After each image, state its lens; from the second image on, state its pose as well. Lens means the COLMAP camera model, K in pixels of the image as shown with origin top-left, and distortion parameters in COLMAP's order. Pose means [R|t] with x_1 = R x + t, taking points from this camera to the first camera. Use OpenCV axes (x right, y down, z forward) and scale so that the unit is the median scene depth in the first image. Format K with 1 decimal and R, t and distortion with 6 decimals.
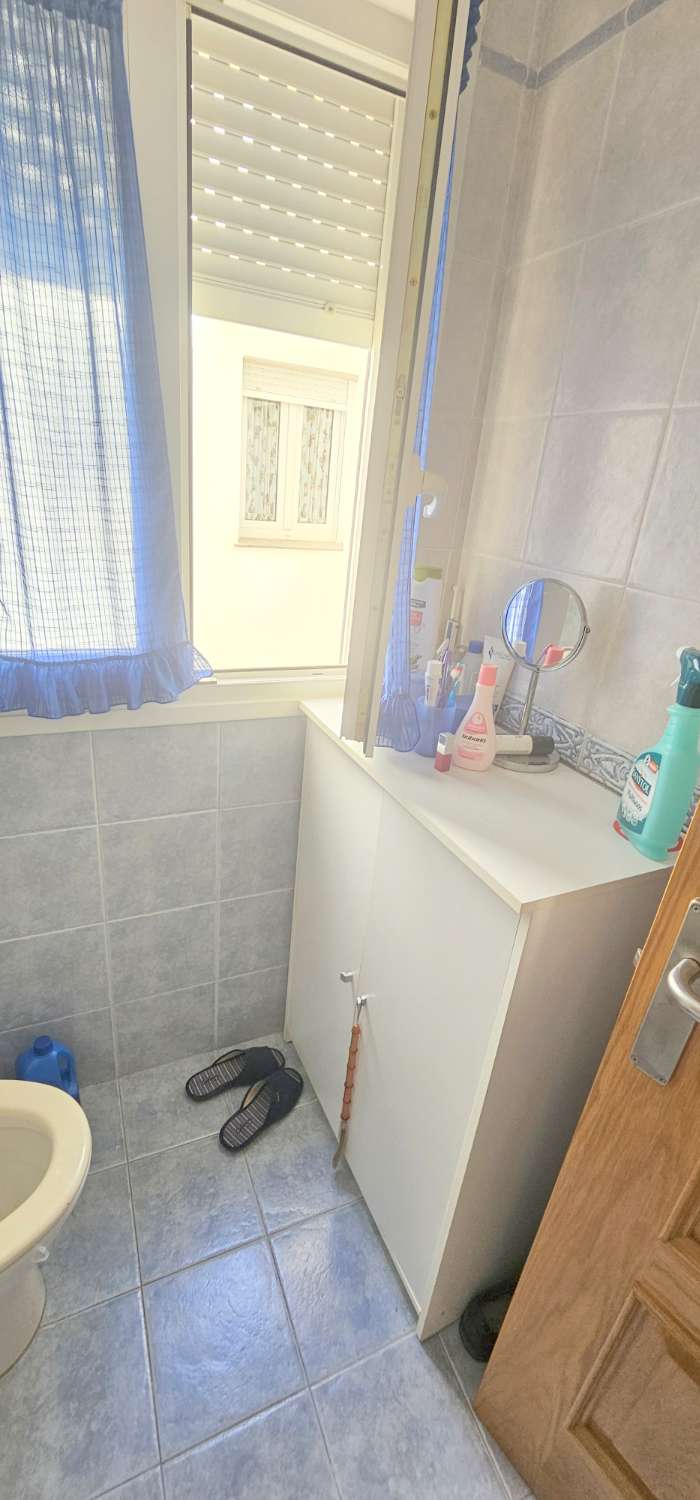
lens RADIAL K [[616.7, 0, 348.2], [0, 616.7, 752.5], [0, 0, 1]] dist [-0.004288, 0.000827]
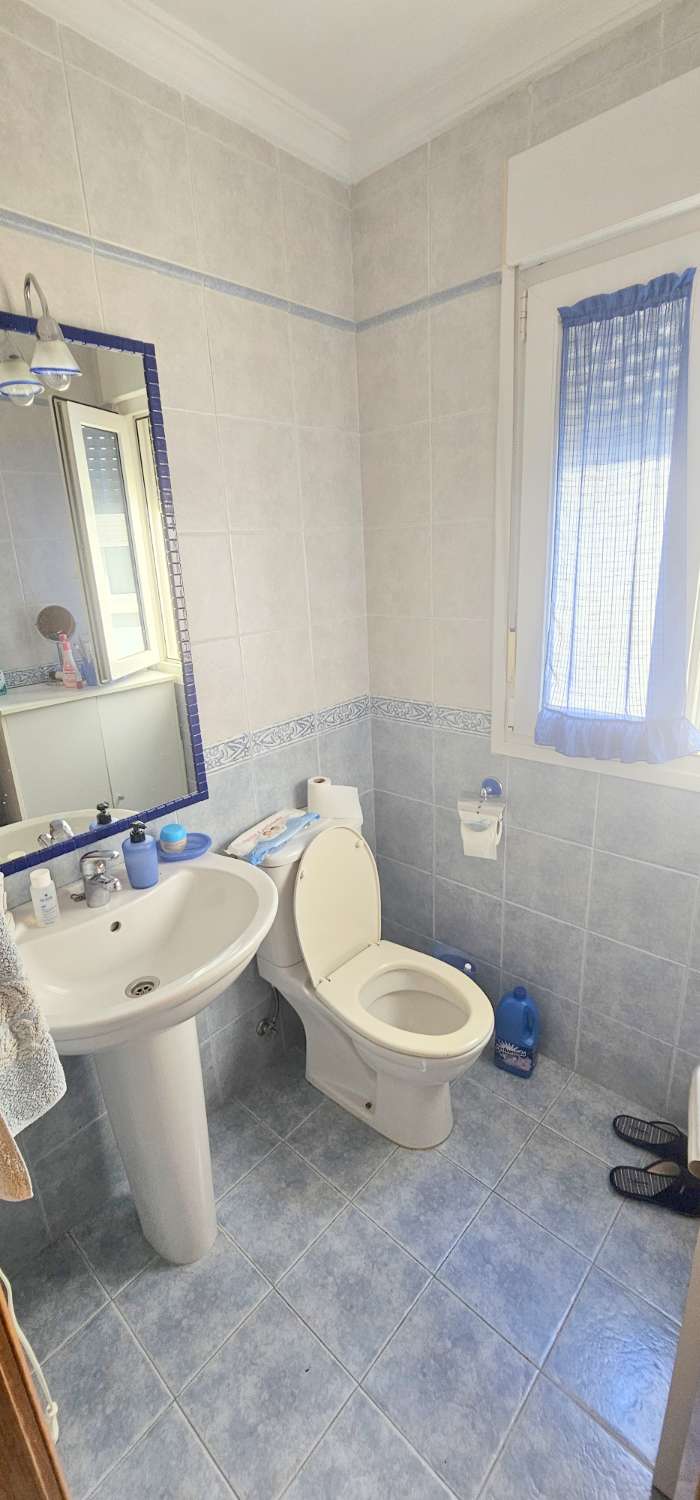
lens RADIAL K [[616.7, 0, 346.1], [0, 616.7, 752.4], [0, 0, 1]] dist [-0.004288, 0.000827]
pose [[0.388548, 0.174795, -0.904697, 0.487453], [-0.288001, 0.955688, 0.060956, -0.002550], [0.875263, 0.236869, 0.421672, -0.030545]]
